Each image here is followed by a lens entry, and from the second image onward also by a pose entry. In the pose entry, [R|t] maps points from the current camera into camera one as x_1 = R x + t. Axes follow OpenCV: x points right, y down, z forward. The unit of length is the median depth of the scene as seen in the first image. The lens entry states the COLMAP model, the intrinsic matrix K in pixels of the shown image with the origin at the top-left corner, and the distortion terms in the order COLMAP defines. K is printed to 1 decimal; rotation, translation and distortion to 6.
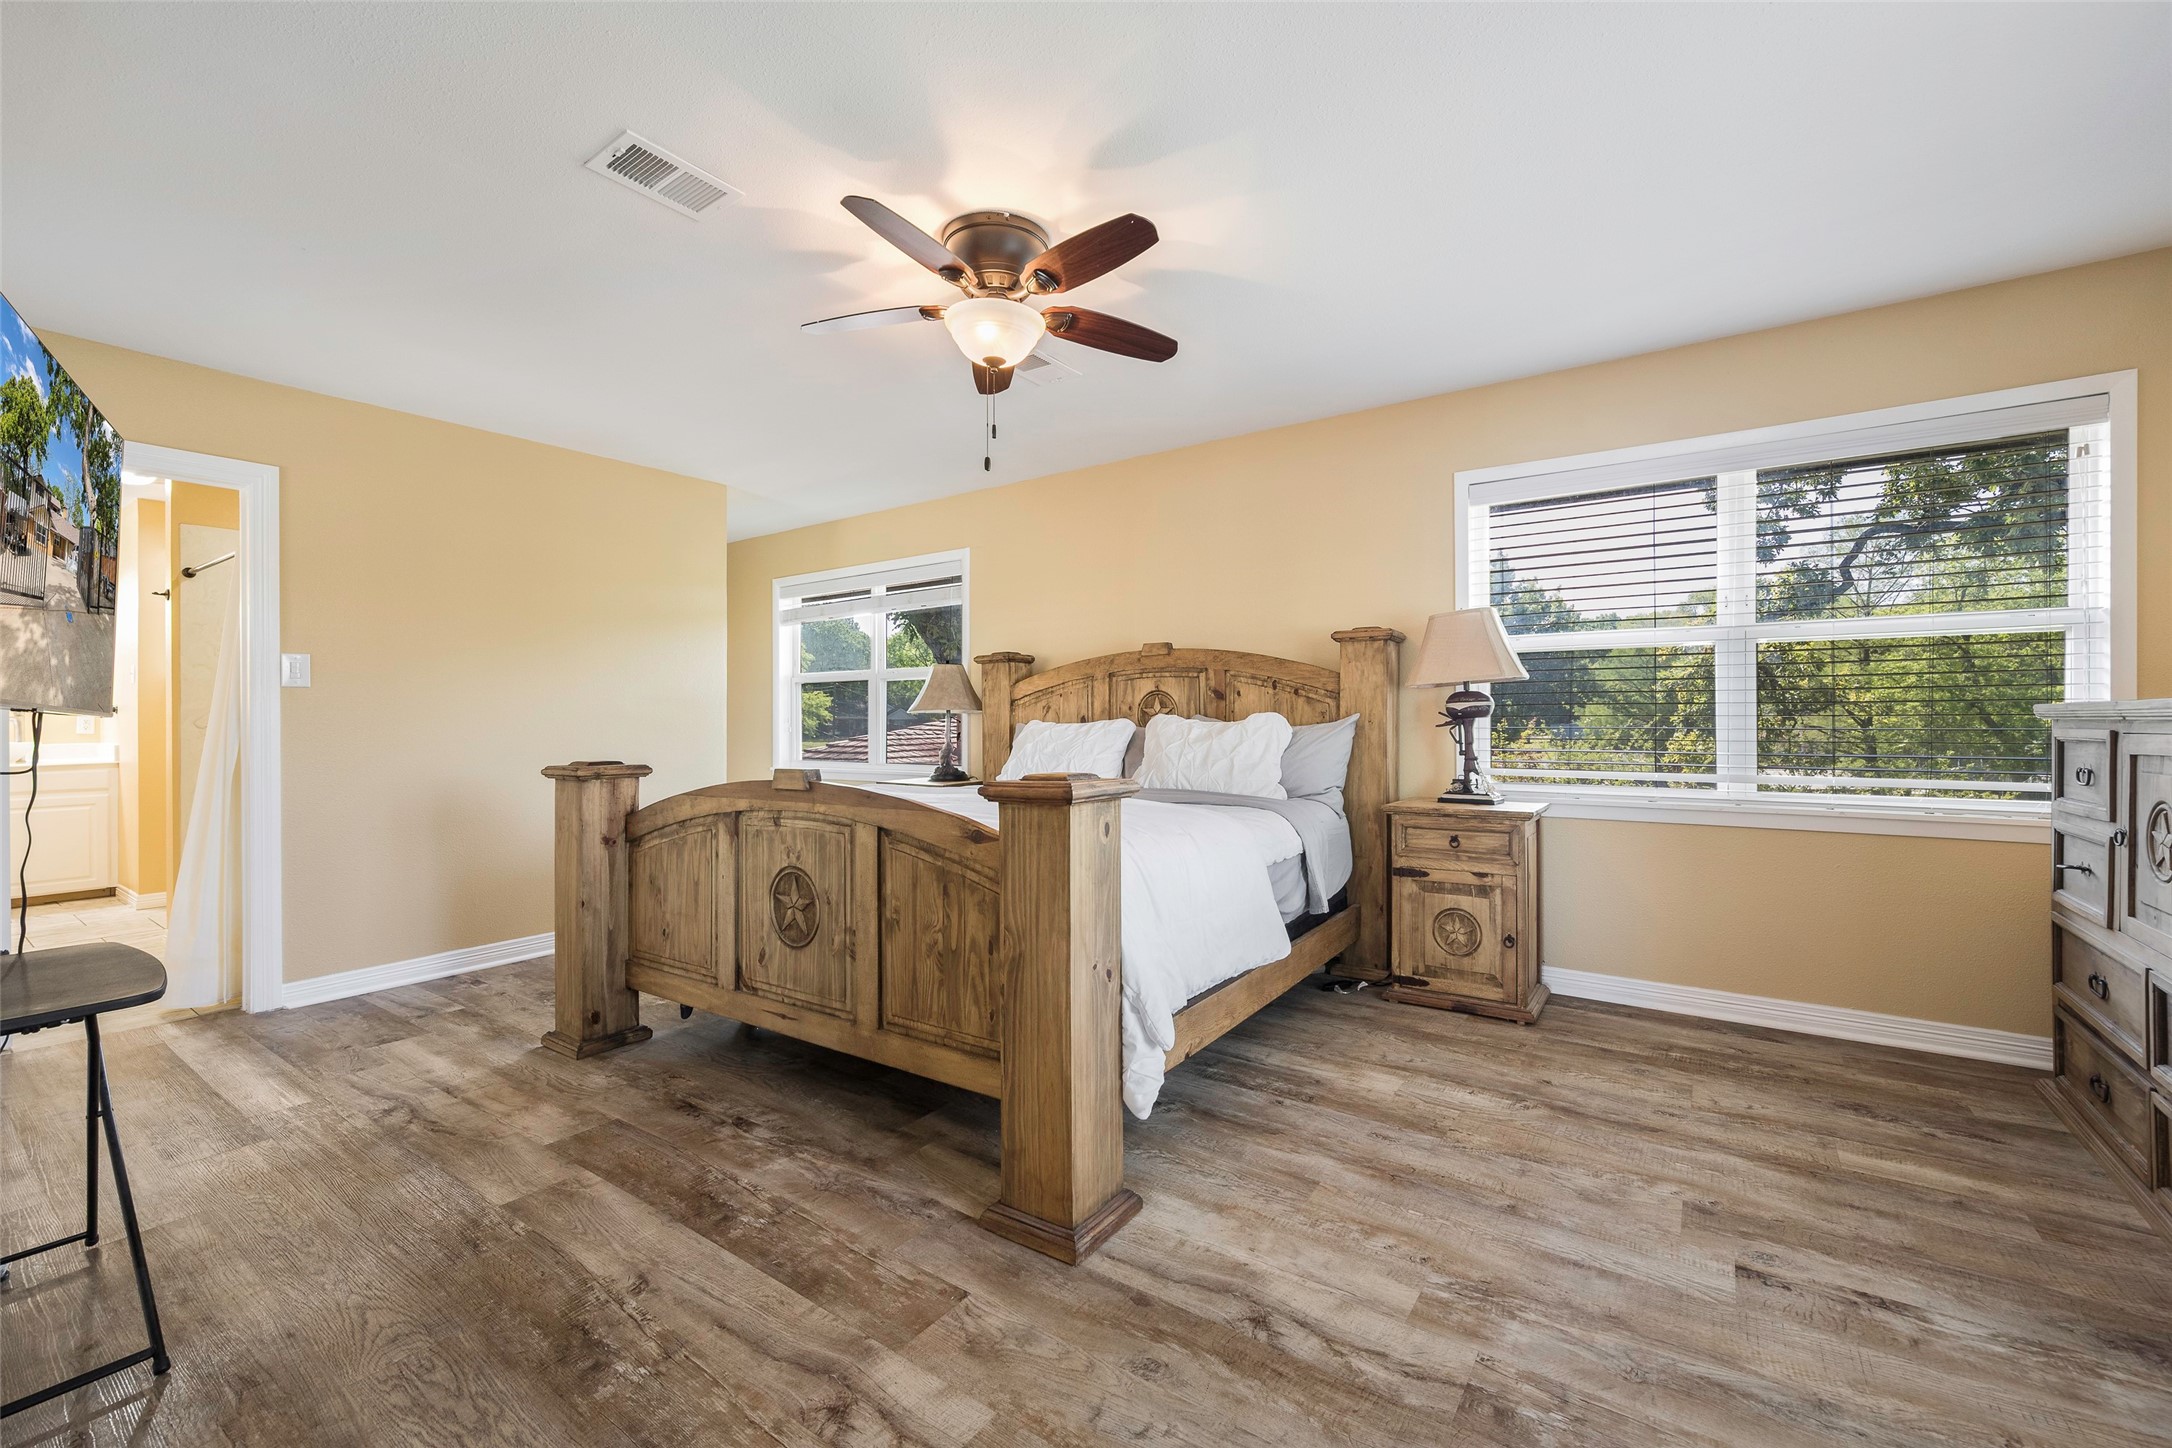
lens RADIAL K [[877.6, 0, 1096.3], [0, 877.6, 718.5], [0, 0, 1]] dist [0.000659, 0.000119]
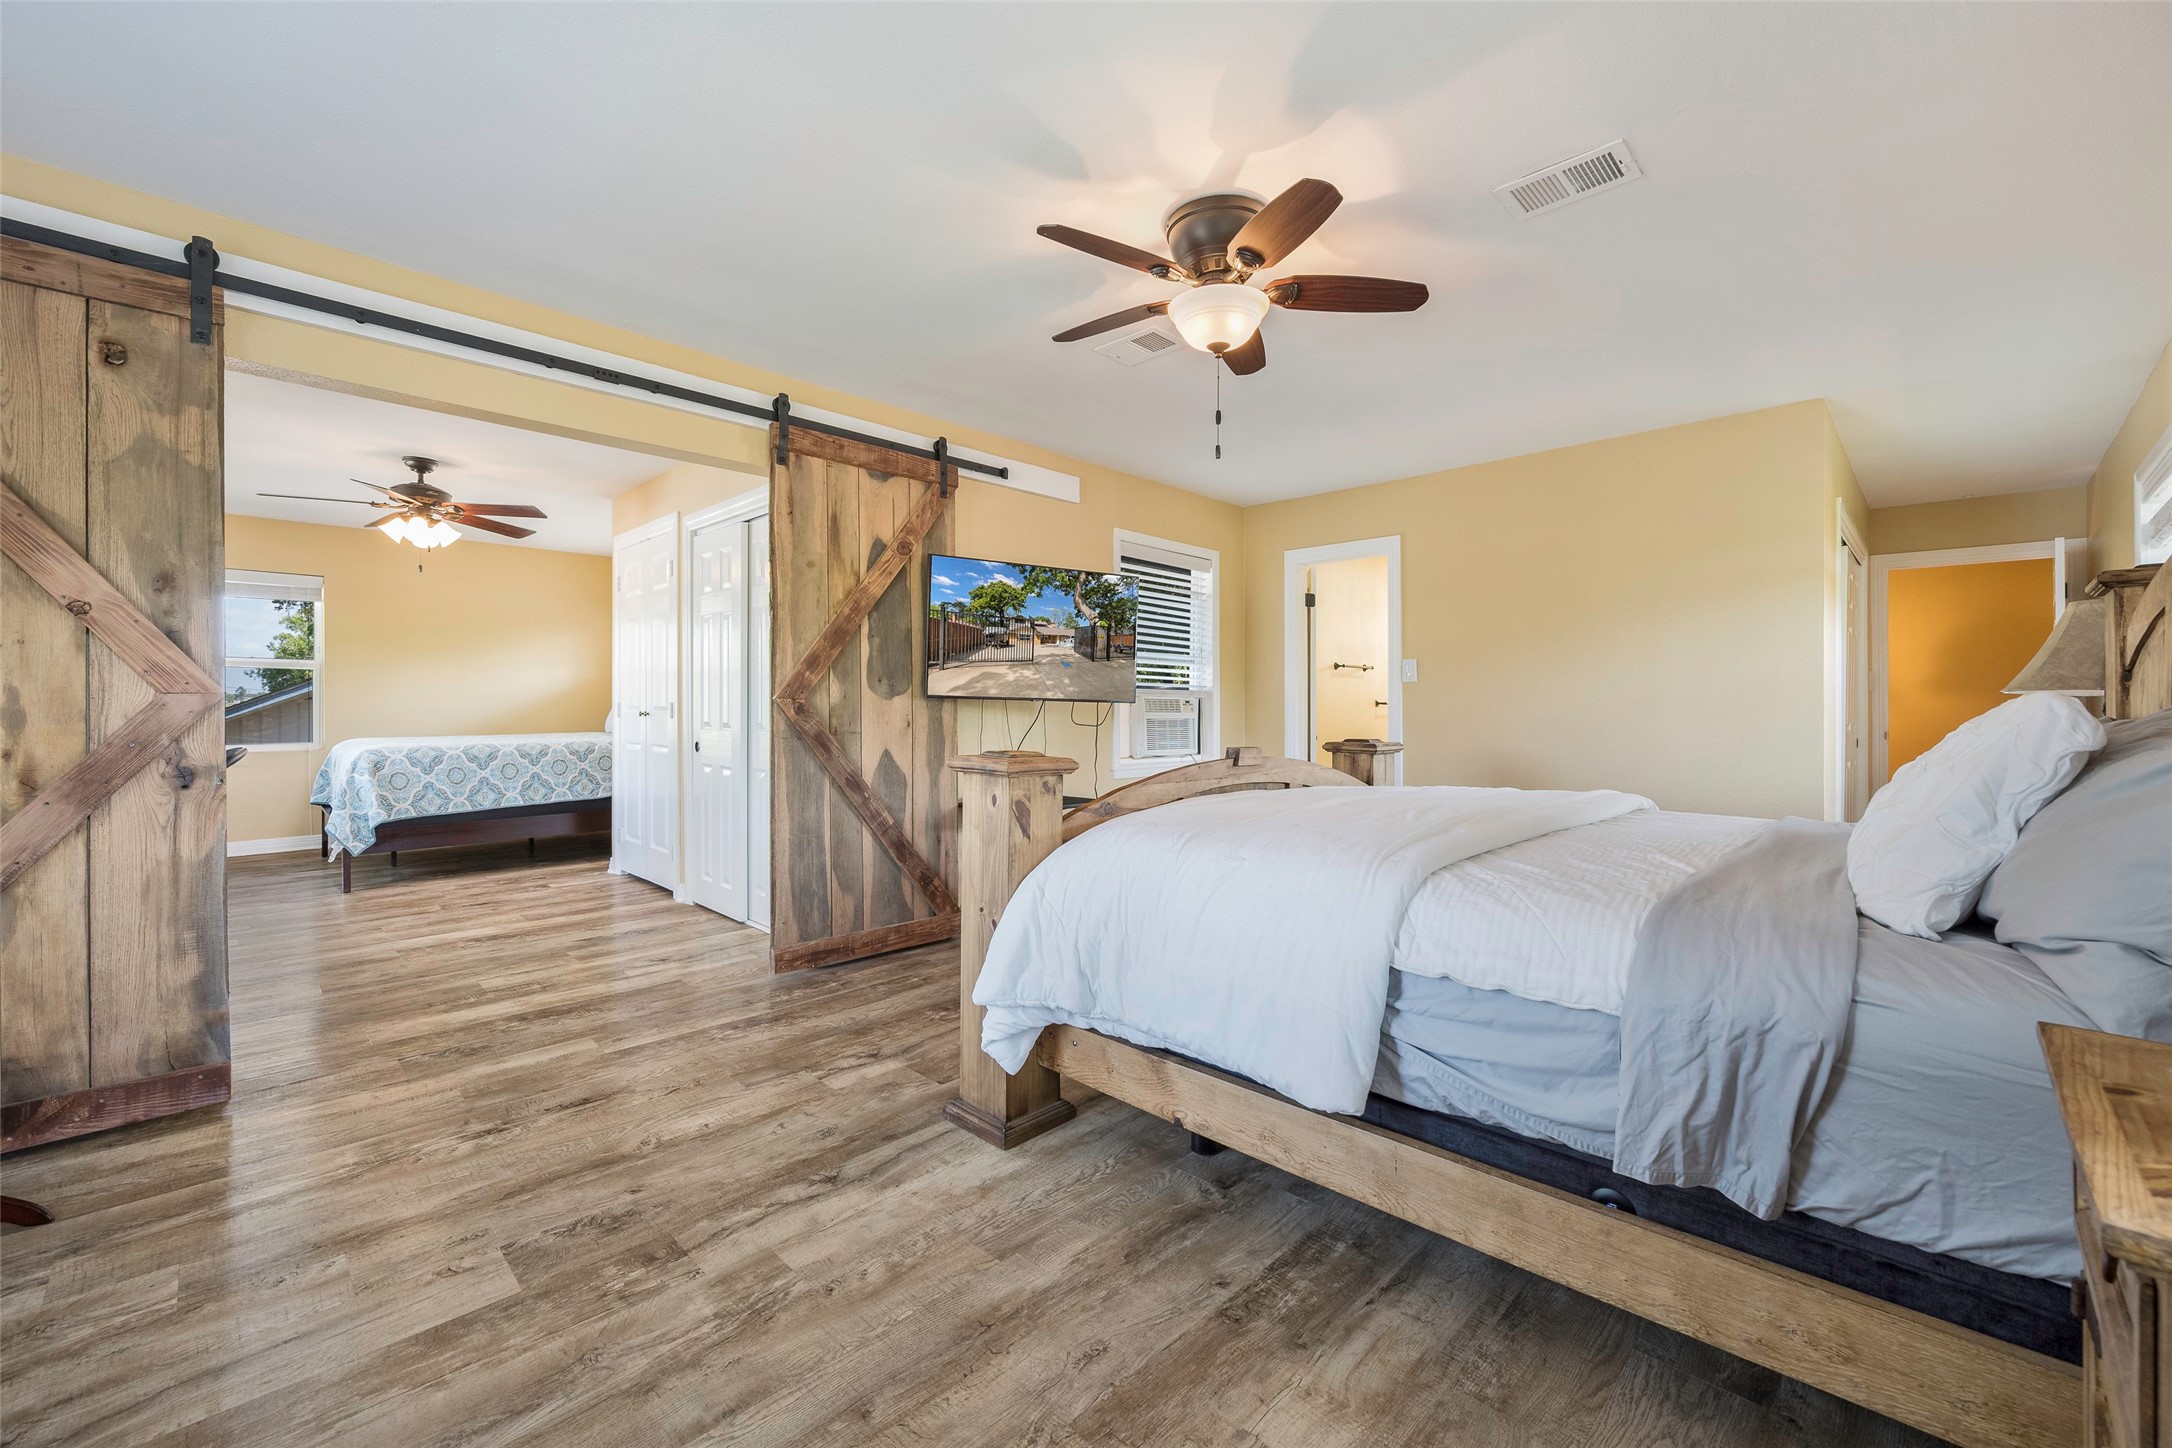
lens RADIAL K [[871.3, 0, 1083.0], [0, 871.3, 711.4], [0, 0, 1]] dist [0.001276, -0.000055]
pose [[-0.166255, 0.010234, -0.986030, 1.316145], [0.000689, 0.999947, 0.010262, -0.008400], [0.986082, 0.001027, -0.166254, 1.510085]]
